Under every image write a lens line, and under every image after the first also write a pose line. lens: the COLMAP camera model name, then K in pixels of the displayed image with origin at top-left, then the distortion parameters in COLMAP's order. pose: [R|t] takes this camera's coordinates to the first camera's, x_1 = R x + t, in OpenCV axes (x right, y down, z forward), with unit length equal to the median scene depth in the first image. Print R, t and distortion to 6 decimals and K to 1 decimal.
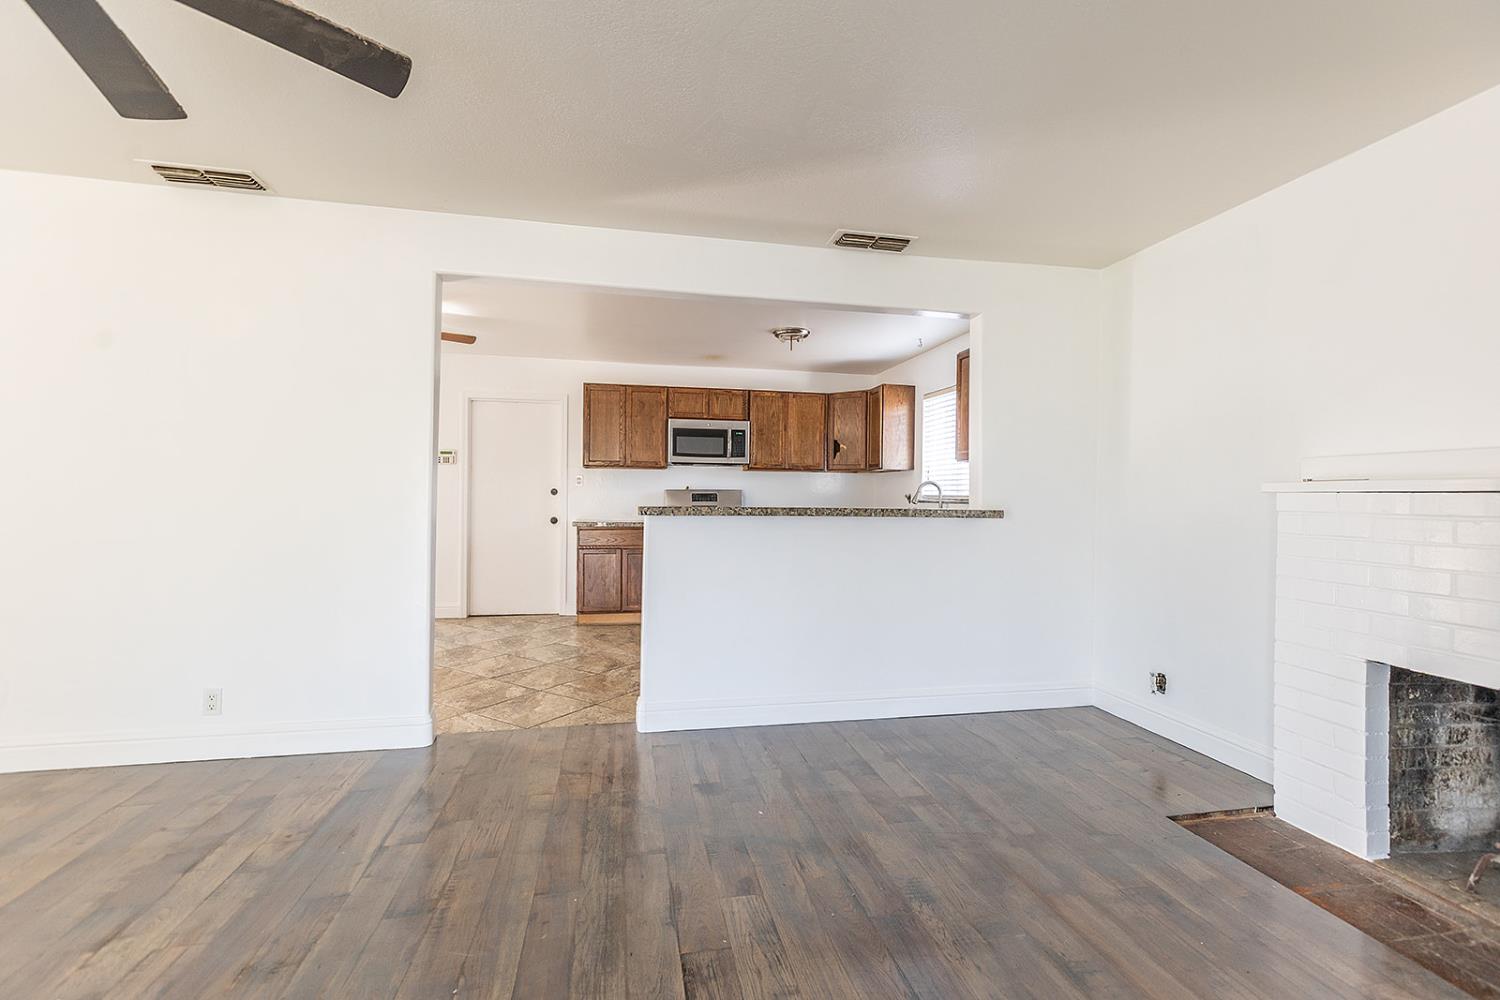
lens RADIAL K [[671.0, 0, 753.0], [0, 671.0, 497.9], [0, 0, 1]] dist [0.004412, -0.001491]
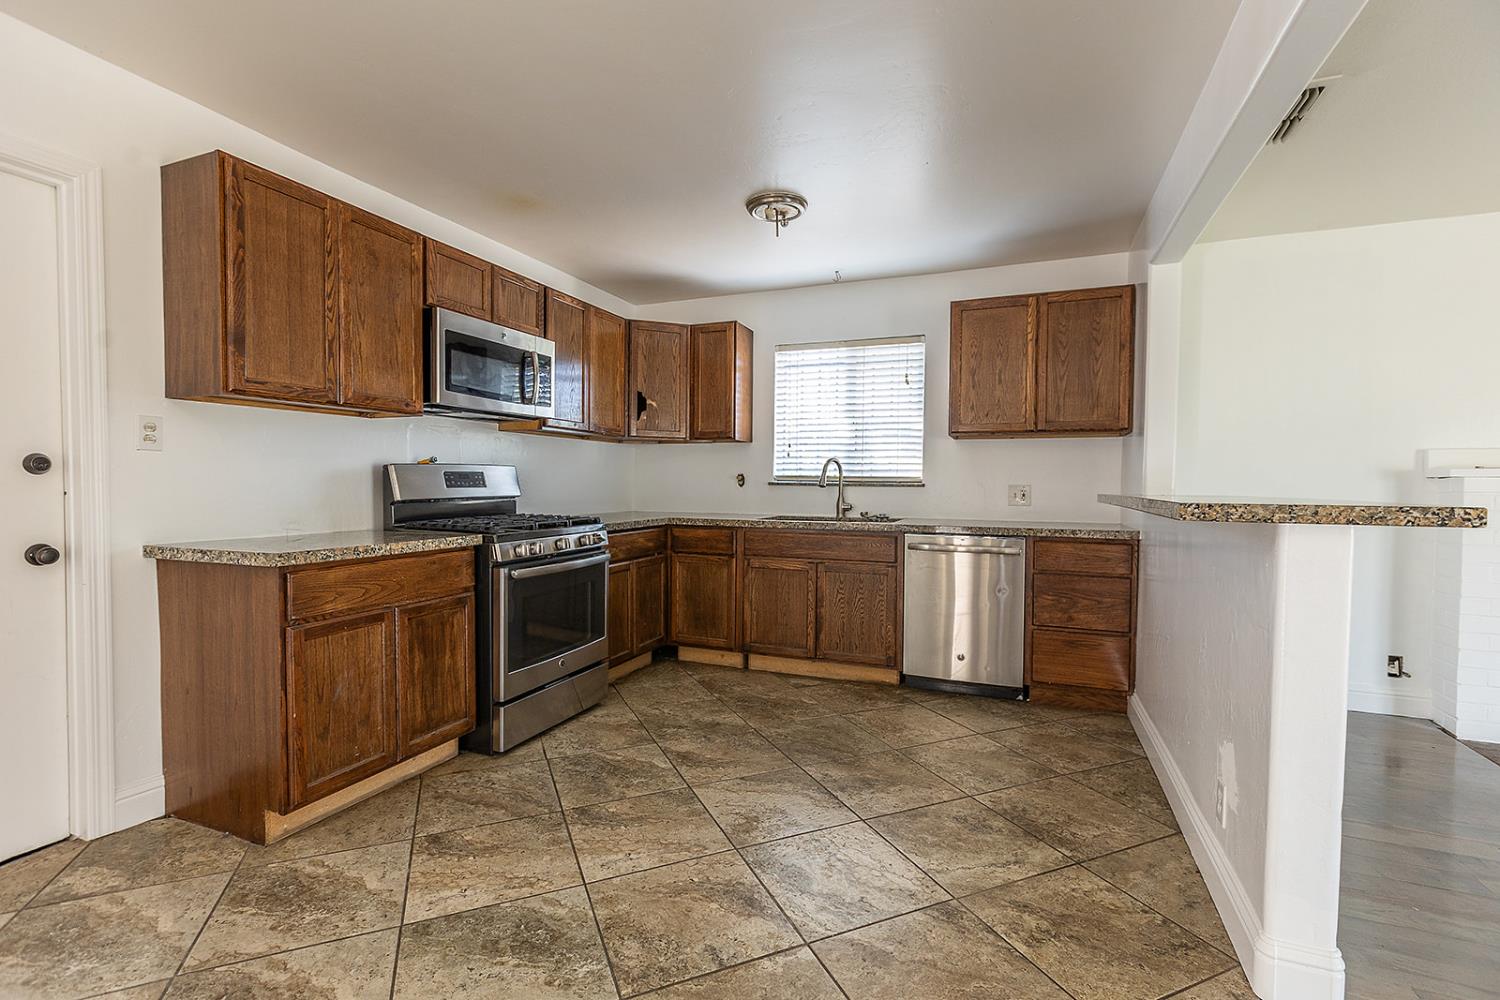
lens RADIAL K [[671.0, 0, 749.1], [0, 671.0, 498.9], [0, 0, 1]] dist [0.004412, -0.001491]
pose [[0.555418, -0.028469, 0.831084, -0.662850], [-0.000298, 0.999407, 0.034434, -0.006540], [-0.831572, -0.019373, 0.555080, 0.969030]]
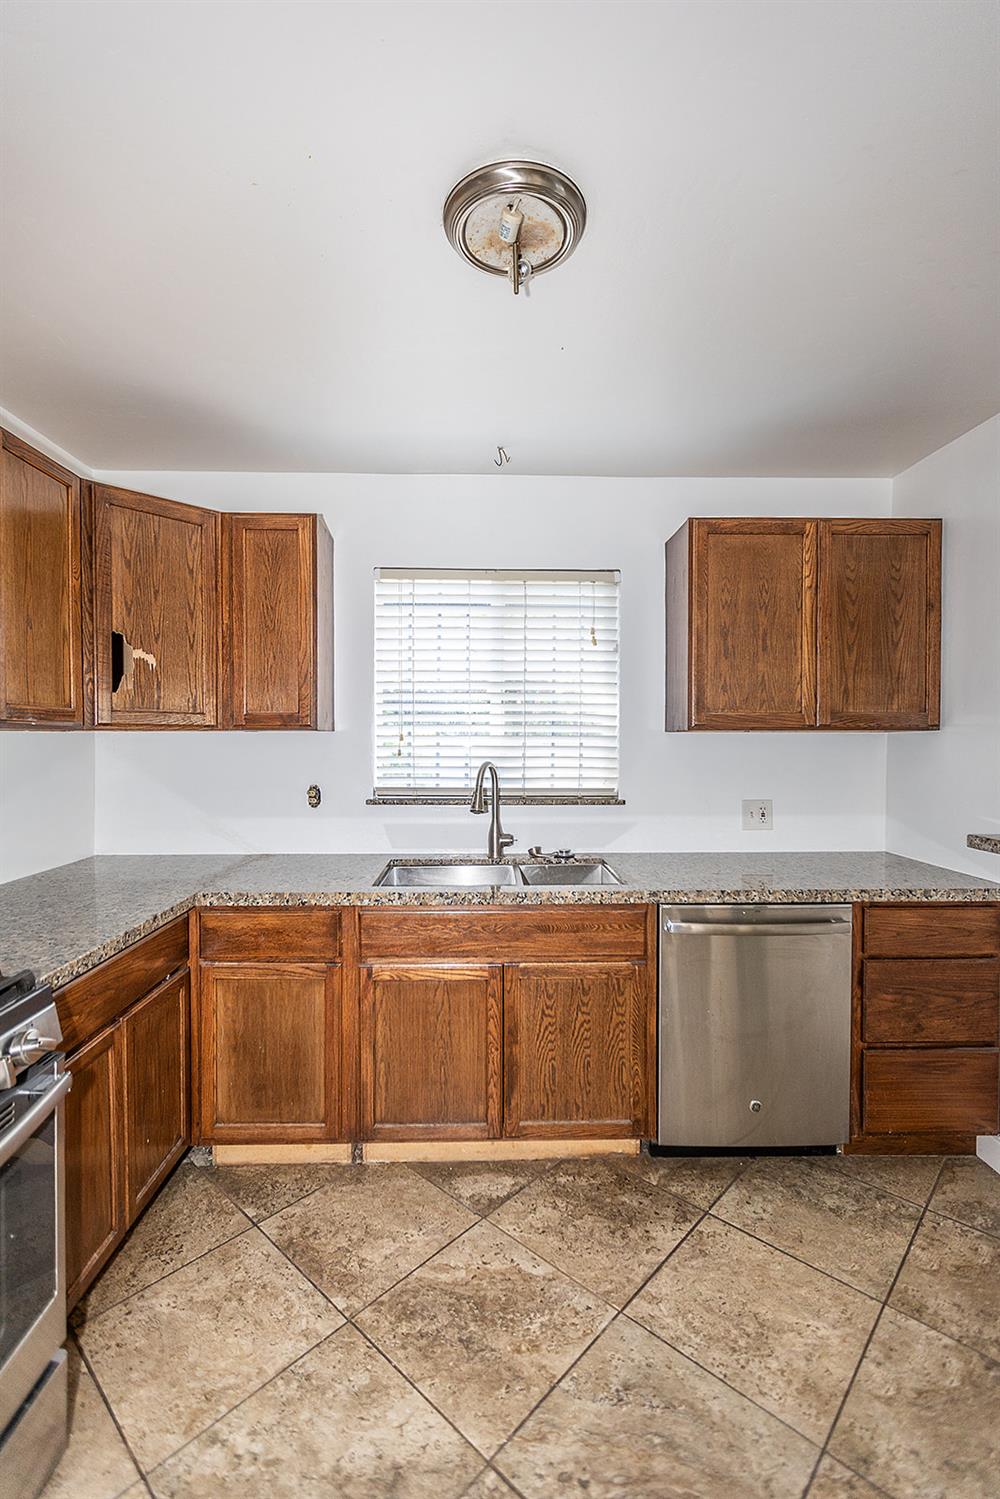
lens RADIAL K [[670.6, 0, 495.5], [0, 670.6, 750.1], [0, 0, 1]] dist [0.004412, -0.001491]
pose [[0.175584, -0.031688, 0.983954, -0.295569], [0.001847, 0.999491, 0.031859, -0.071747], [-0.984463, -0.003777, 0.175553, 1.367710]]
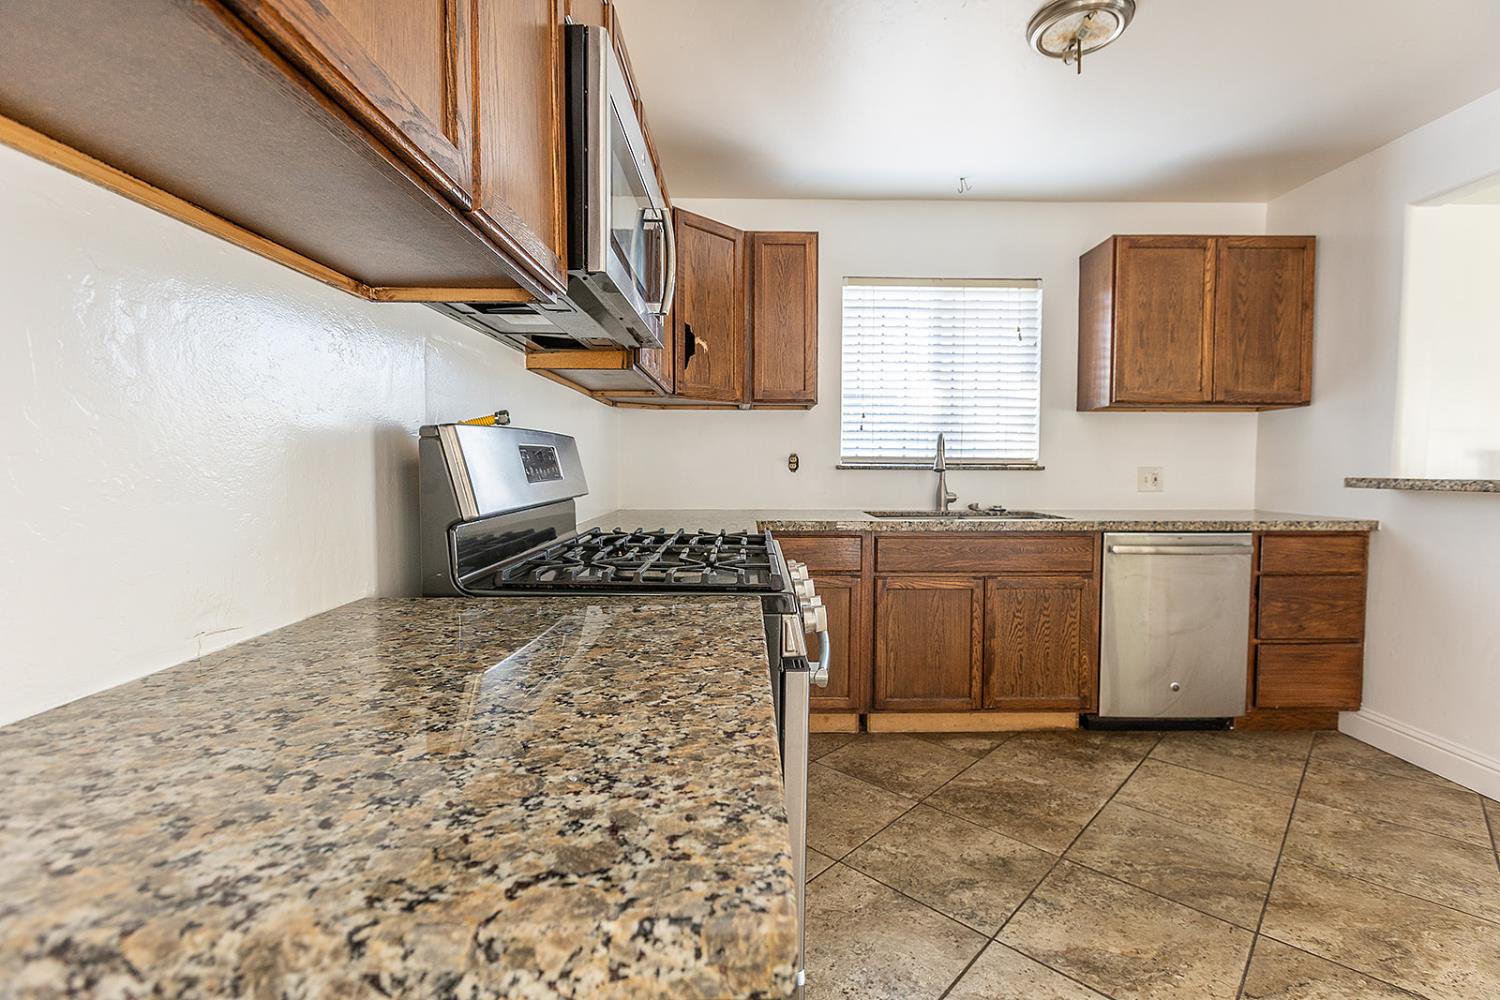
lens RADIAL K [[671.0, 0, 760.1], [0, 671.0, 494.7], [0, 0, 1]] dist [0.004412, -0.001491]
pose [[0.179328, -0.055645, 0.982214, -0.514460], [0.000346, 0.998403, 0.056499, -0.005988], [-0.983789, -0.009792, 0.179061, 1.574613]]
